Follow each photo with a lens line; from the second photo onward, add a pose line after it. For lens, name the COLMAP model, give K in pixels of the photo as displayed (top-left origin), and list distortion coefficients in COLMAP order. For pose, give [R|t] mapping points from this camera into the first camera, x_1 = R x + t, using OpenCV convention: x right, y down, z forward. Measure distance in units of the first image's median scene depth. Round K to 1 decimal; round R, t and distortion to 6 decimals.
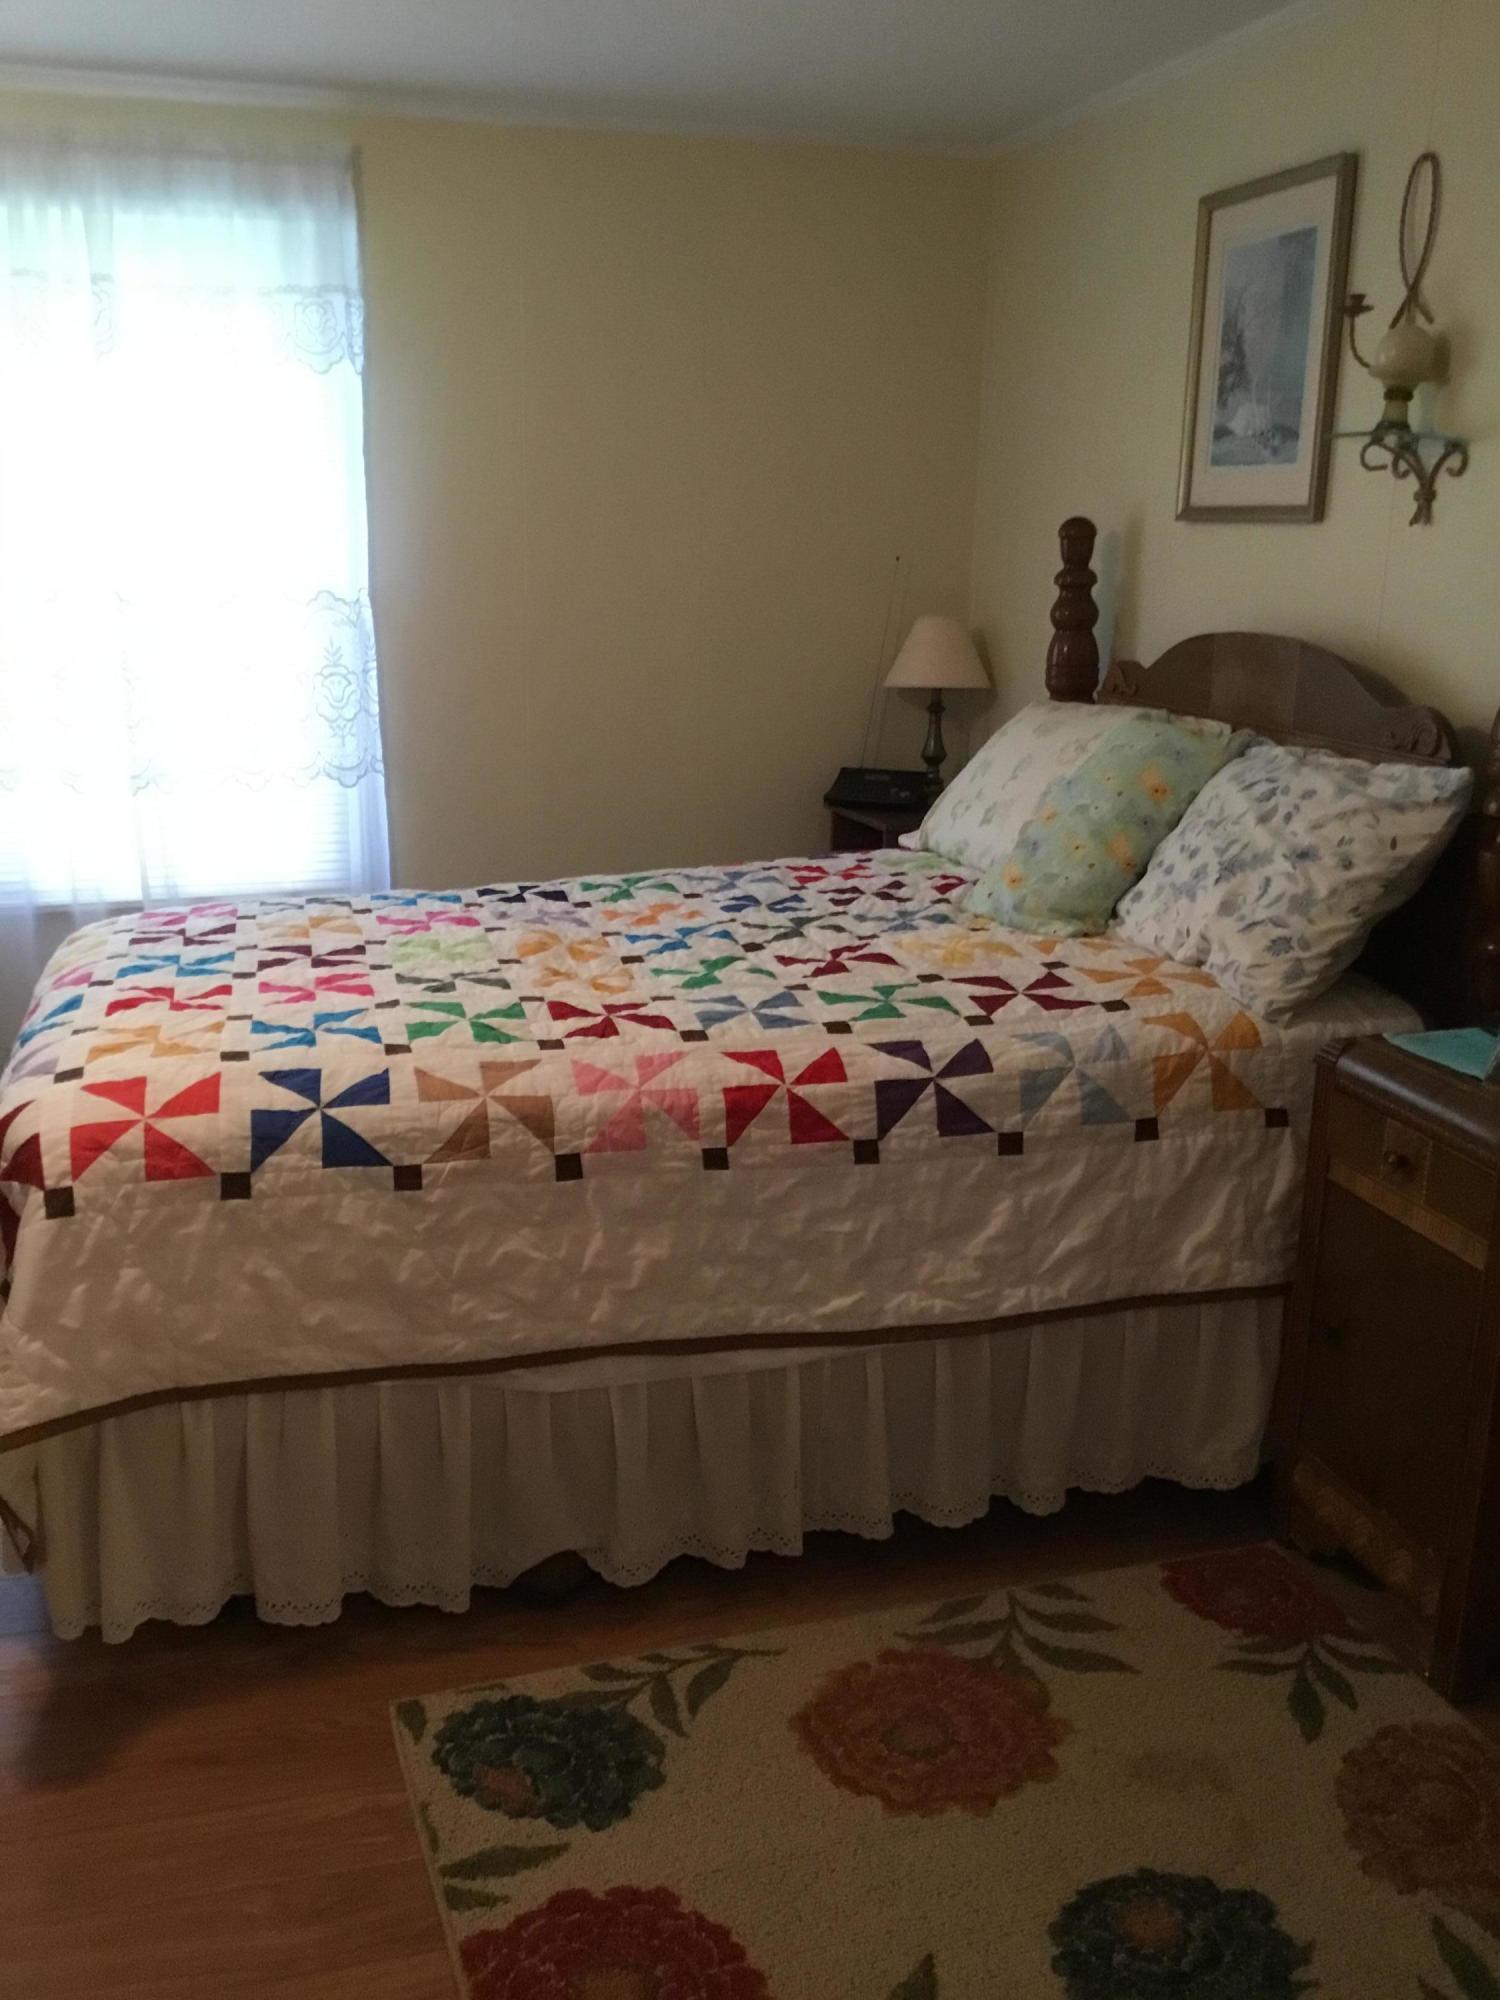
lens RADIAL K [[1832.0, 0, 750.0], [0, 1832.0, 1000.0], [0, 0, 1]] dist [0.125414, -0.265151]
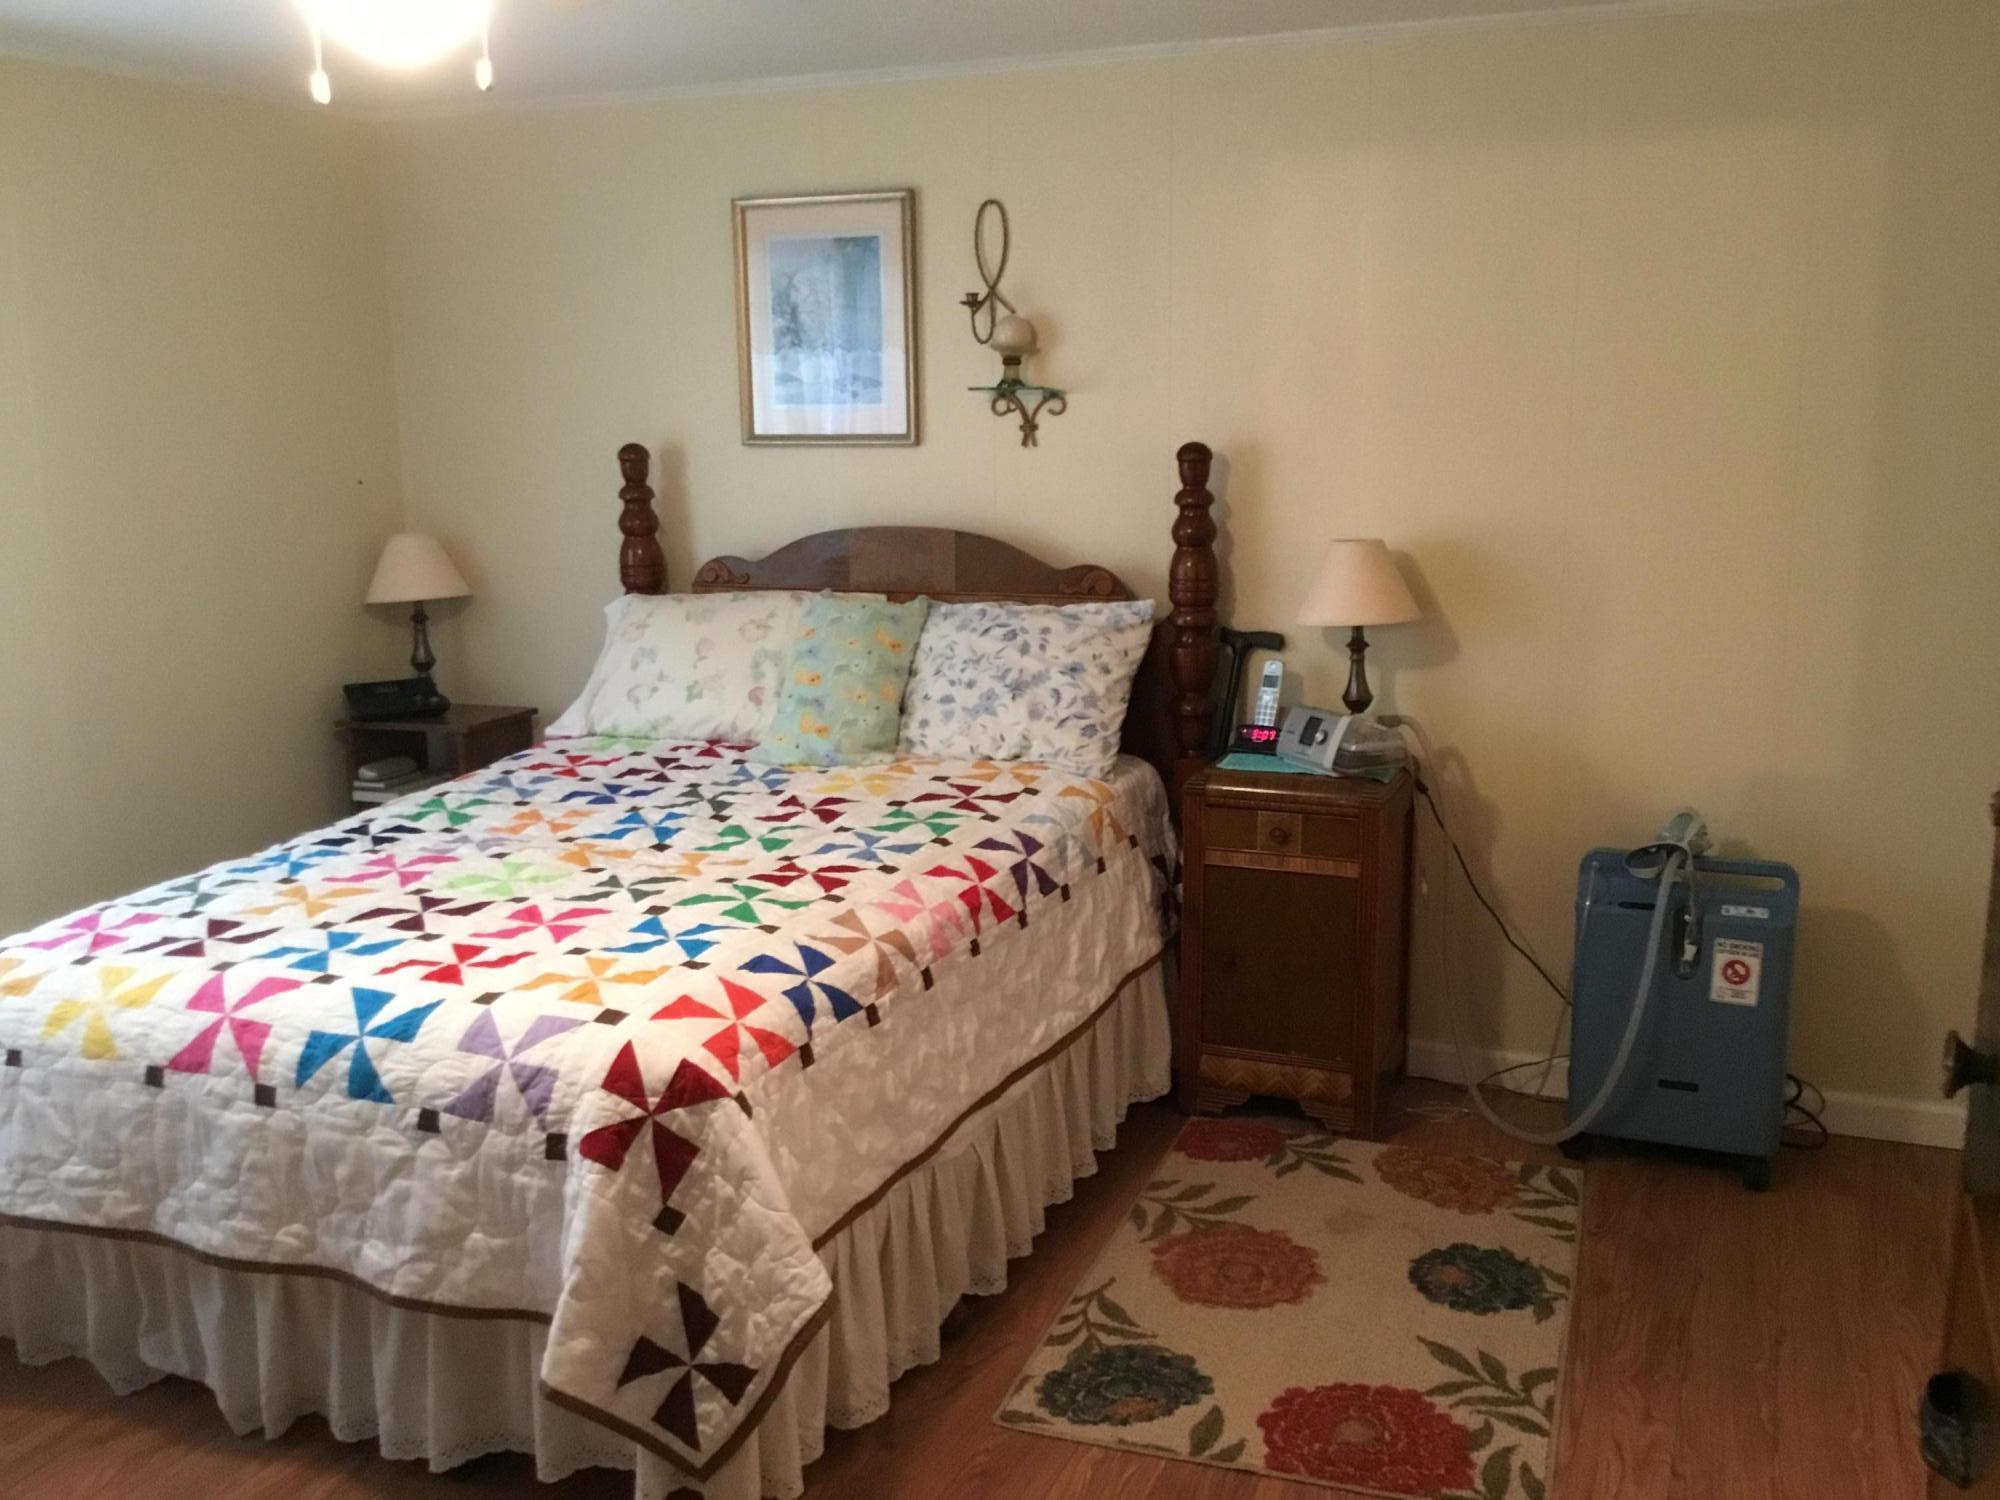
lens RADIAL K [[1832.0, 0, 1000.0], [0, 1832.0, 750.0], [0, 0, 1]] dist [0.125414, -0.265151]
pose [[0.622167, -0.171668, 0.763831, -0.901461], [0.220408, 0.974607, 0.039509, -0.090372], [-0.751218, 0.143774, 0.644206, 0.114558]]
